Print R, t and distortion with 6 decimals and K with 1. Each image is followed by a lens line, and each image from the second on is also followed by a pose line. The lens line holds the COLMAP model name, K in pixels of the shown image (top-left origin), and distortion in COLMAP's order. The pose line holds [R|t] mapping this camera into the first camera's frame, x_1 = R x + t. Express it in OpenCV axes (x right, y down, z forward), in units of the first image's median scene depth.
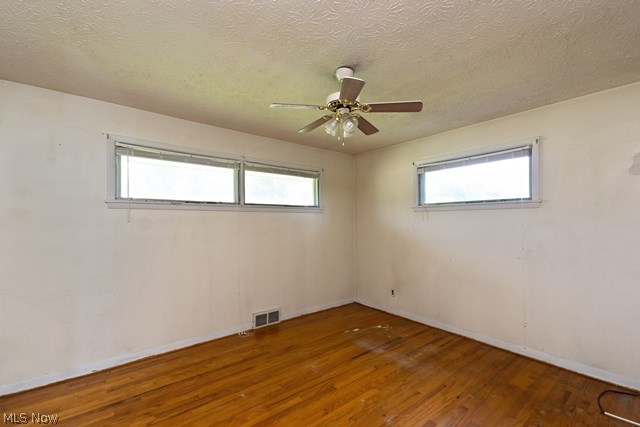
lens RADIAL K [[277.3, 0, 312.0], [0, 277.3, 224.1], [0, 0, 1]] dist [0.000083, -0.000157]
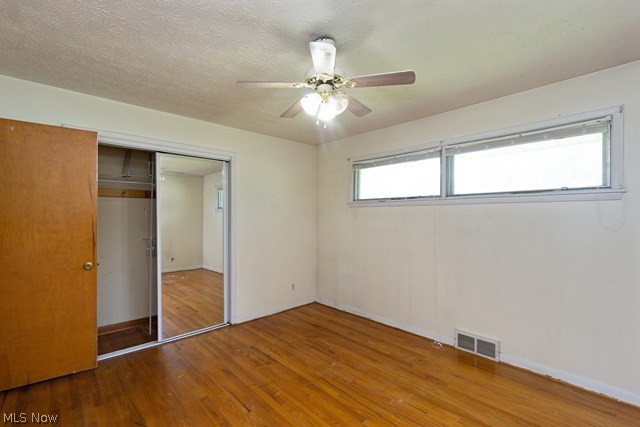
lens RADIAL K [[282.2, 0, 316.7], [0, 282.2, 226.0], [0, 0, 1]] dist [-0.000181, 0.000002]
pose [[0.073524, 0.038449, -0.996552, 0.525637], [-0.010146, 0.999234, 0.037804, -0.007675], [0.997242, 0.007331, 0.073857, 0.478568]]
